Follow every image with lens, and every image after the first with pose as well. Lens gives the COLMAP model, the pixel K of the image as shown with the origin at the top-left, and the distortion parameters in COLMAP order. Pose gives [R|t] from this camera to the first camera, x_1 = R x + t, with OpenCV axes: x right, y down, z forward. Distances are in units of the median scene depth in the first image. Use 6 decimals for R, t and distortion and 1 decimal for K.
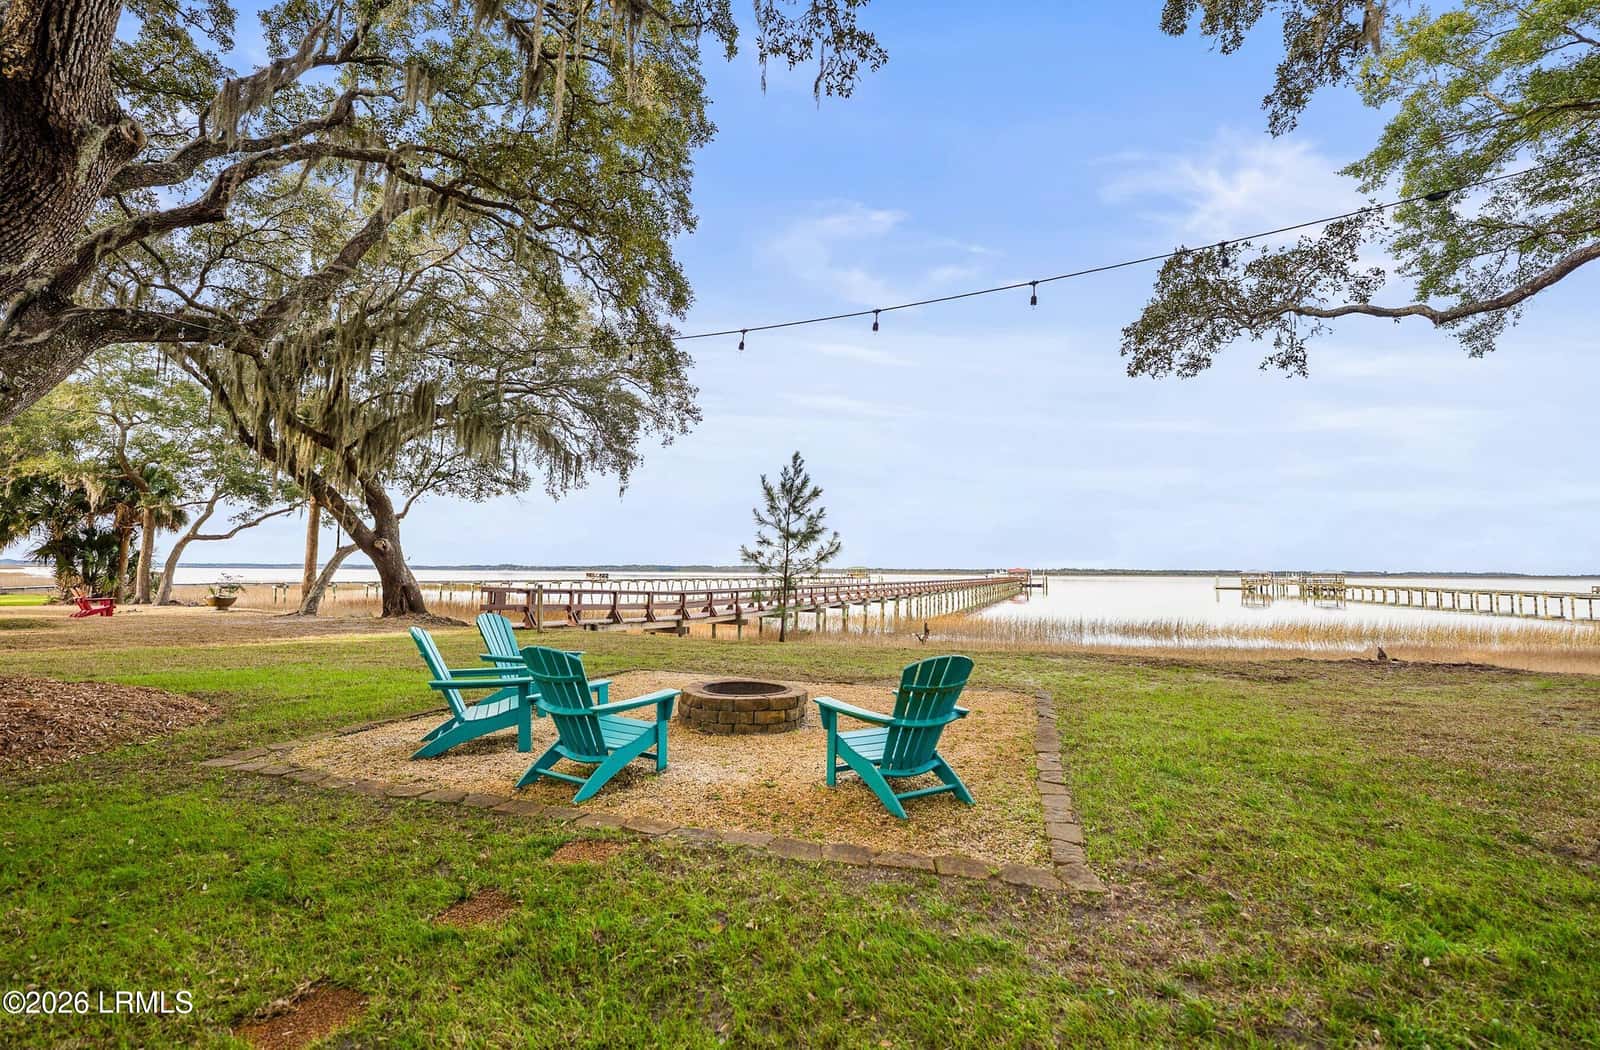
lens RADIAL K [[677.5, 0, 801.6], [0, 677.5, 526.8], [0, 0, 1]] dist [-0.023049, -0.000213]
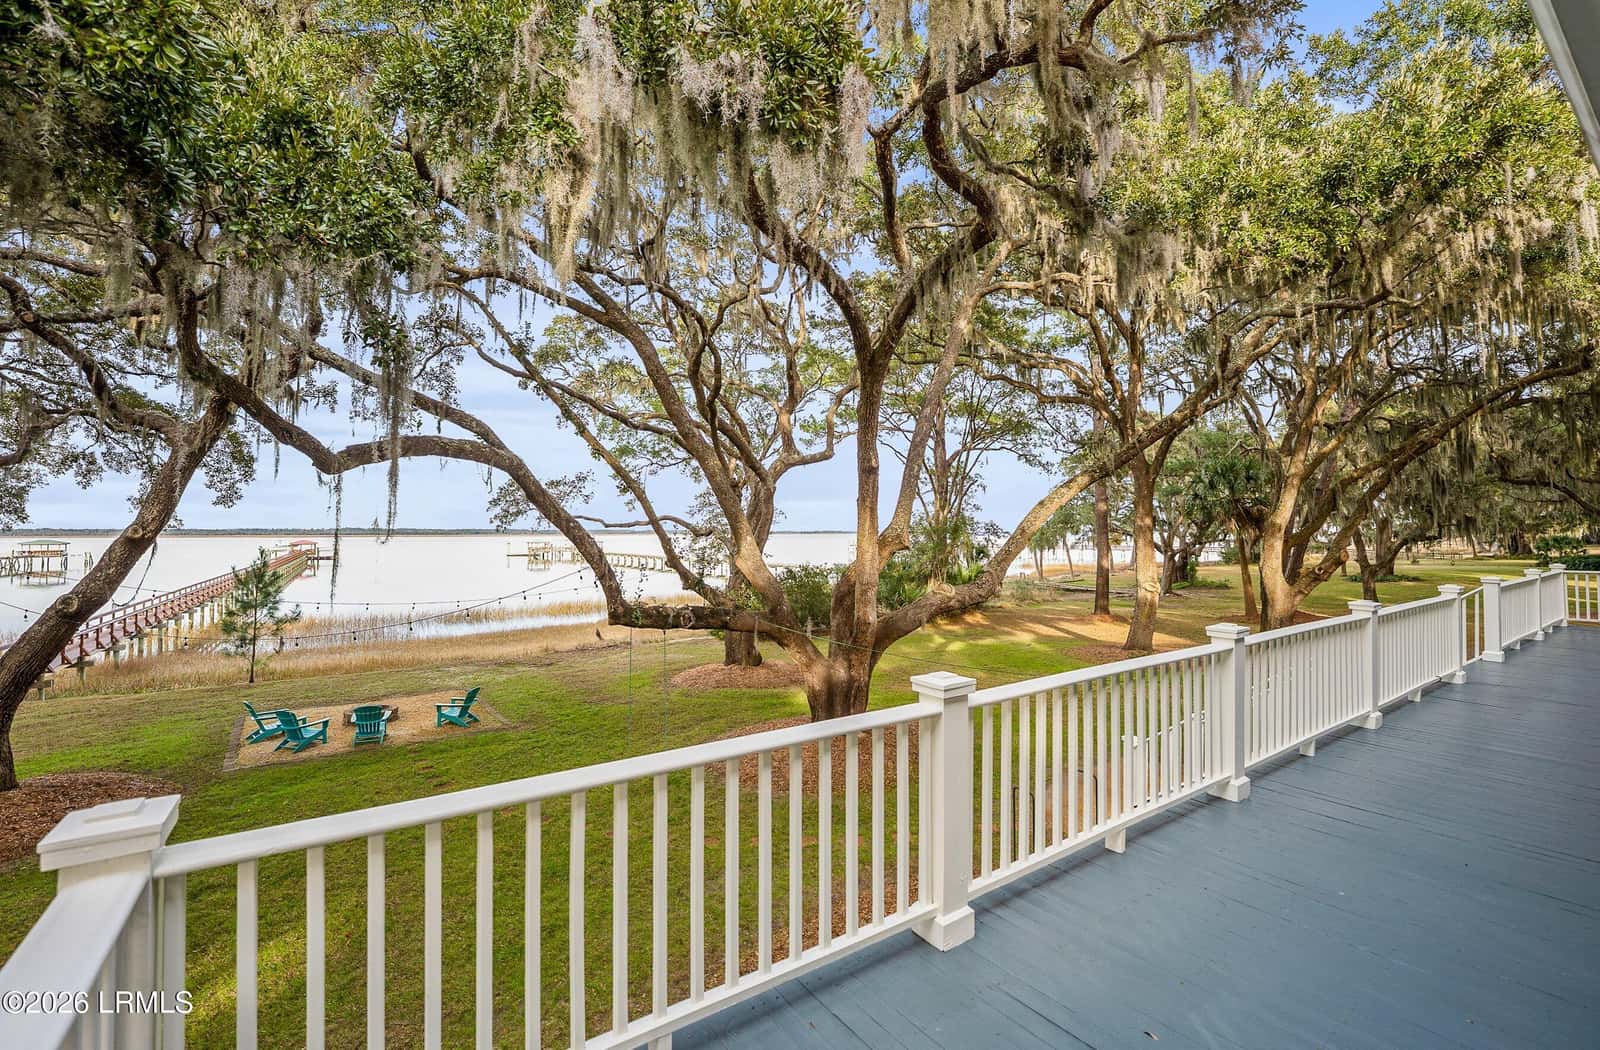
lens RADIAL K [[687.9, 0, 799.3], [0, 687.9, 504.8], [0, 0, 1]] dist [-0.021326, 0.000271]
pose [[0.575513, 0.022745, 0.817476, -0.705590], [-0.045339, 0.998963, 0.004124, -0.347152], [-0.816535, -0.039437, 0.575948, -1.007907]]
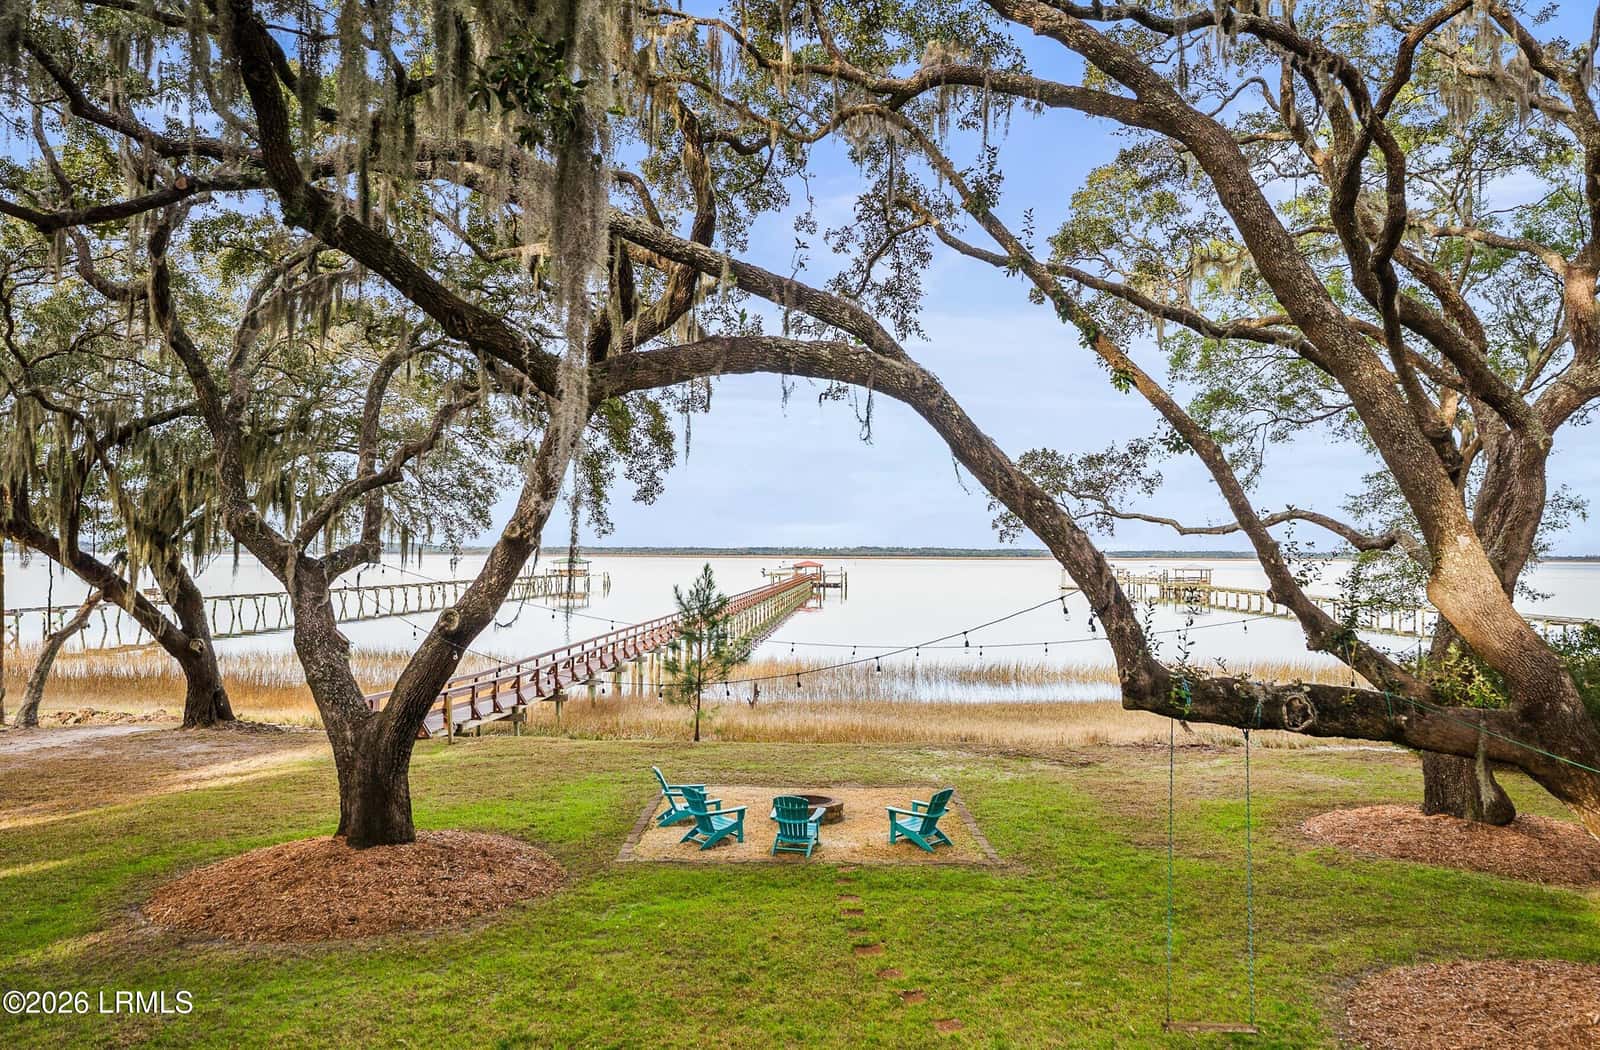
lens RADIAL K [[1083.9, 0, 796.5], [0, 1083.9, 549.6], [0, 0, 1]] dist [0.022945, -0.003221]
pose [[0.952253, -0.000518, 0.305308, -0.525534], [-0.018846, 0.997992, 0.060474, -0.316453], [-0.304726, -0.063340, 0.950331, -0.891808]]
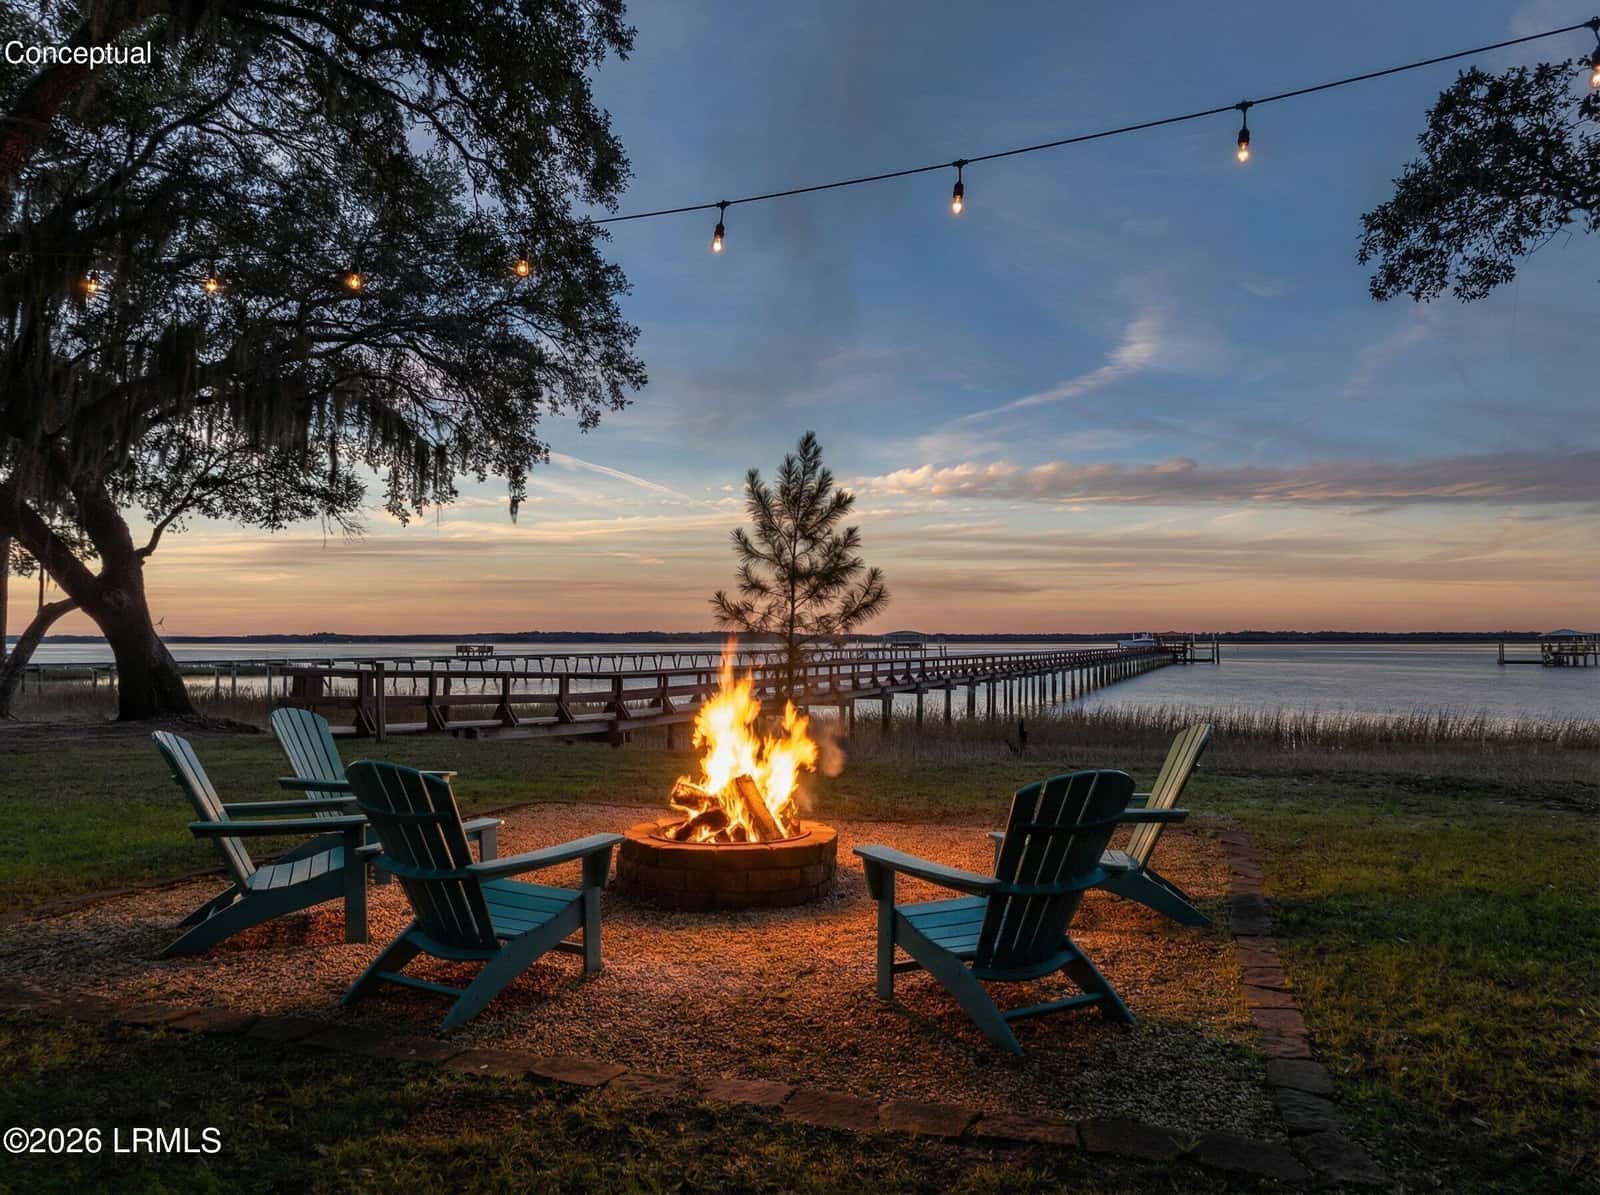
lens RADIAL K [[1121.4, 0, 802.8], [0, 1121.4, 601.6], [0, 0, 1]] dist [-0.040754, 0.039881]
pose [[0.999916, -0.010769, -0.007190, -0.006055], [0.010988, 0.999457, 0.031061, 0.005246], [0.006852, -0.031137, 0.999492, 0.019606]]
